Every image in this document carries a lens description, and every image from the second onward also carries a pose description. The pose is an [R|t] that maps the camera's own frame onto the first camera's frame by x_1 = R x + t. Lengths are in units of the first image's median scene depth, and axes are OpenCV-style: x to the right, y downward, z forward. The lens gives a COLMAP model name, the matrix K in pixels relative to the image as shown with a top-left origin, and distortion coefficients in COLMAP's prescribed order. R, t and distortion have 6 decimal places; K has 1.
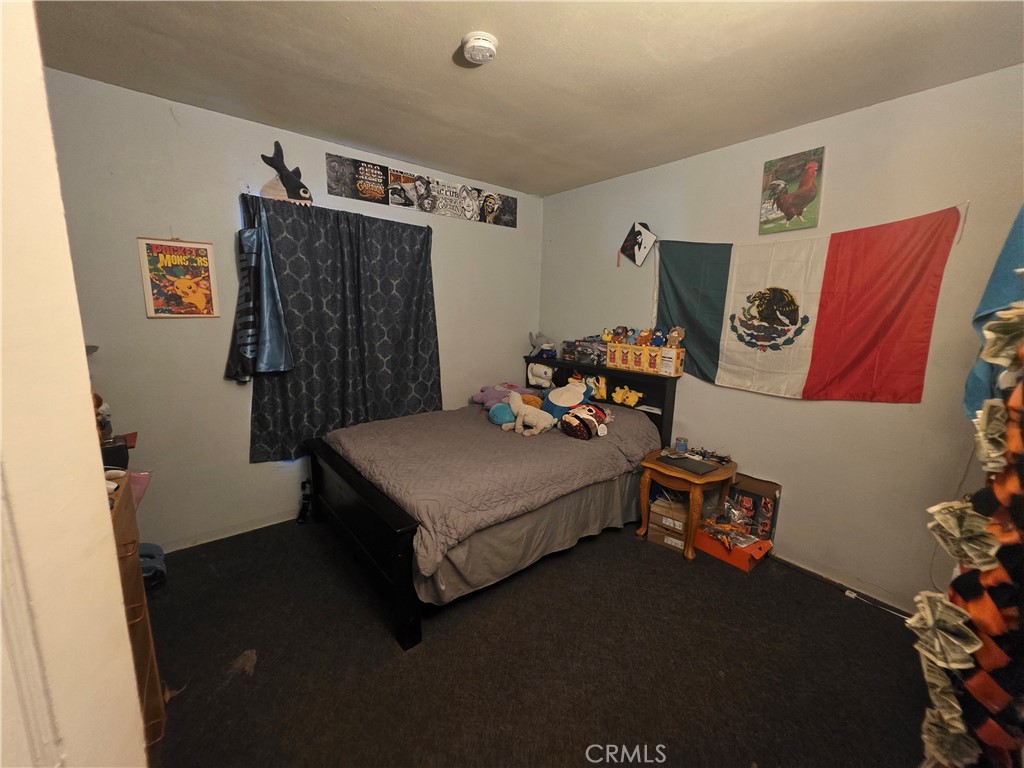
lens RADIAL K [[410.5, 0, 510.5], [0, 410.5, 387.2], [0, 0, 1]] dist [0.001341, 0.000237]
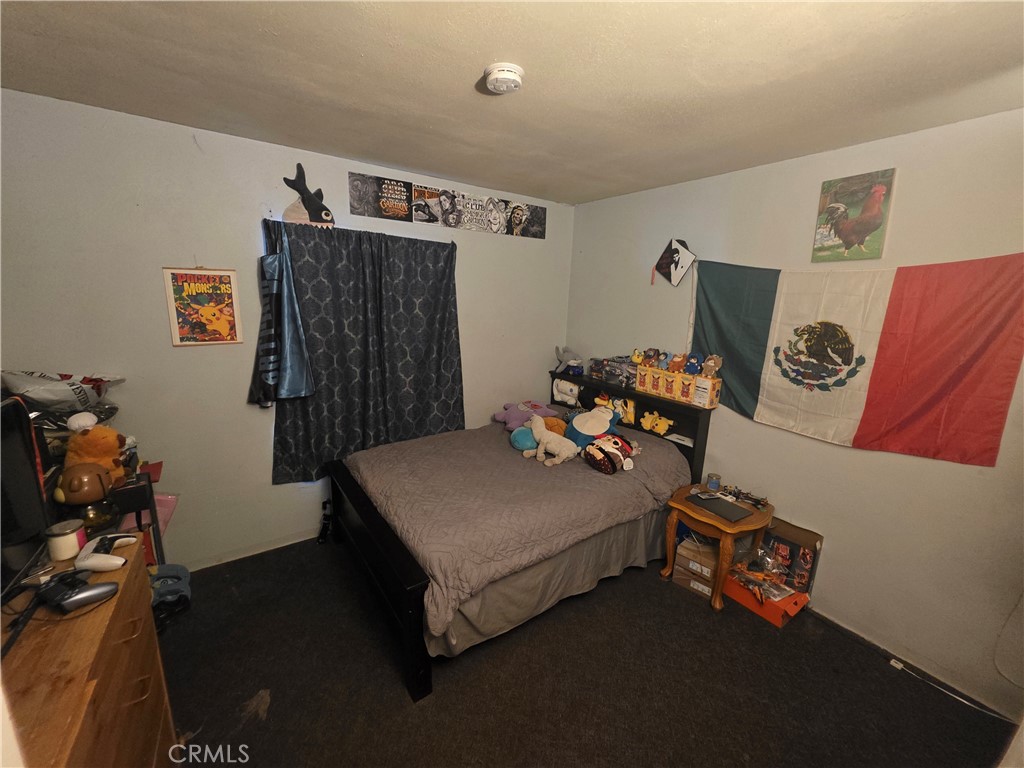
lens RADIAL K [[410.5, 0, 511.5], [0, 410.5, 381.2], [0, 0, 1]] dist [0.001341, 0.000237]
pose [[0.997191, 0.027763, -0.069560, 0.016667], [-0.025290, 0.999025, 0.036192, -0.127435], [0.070496, -0.034331, 0.996921, 0.044087]]
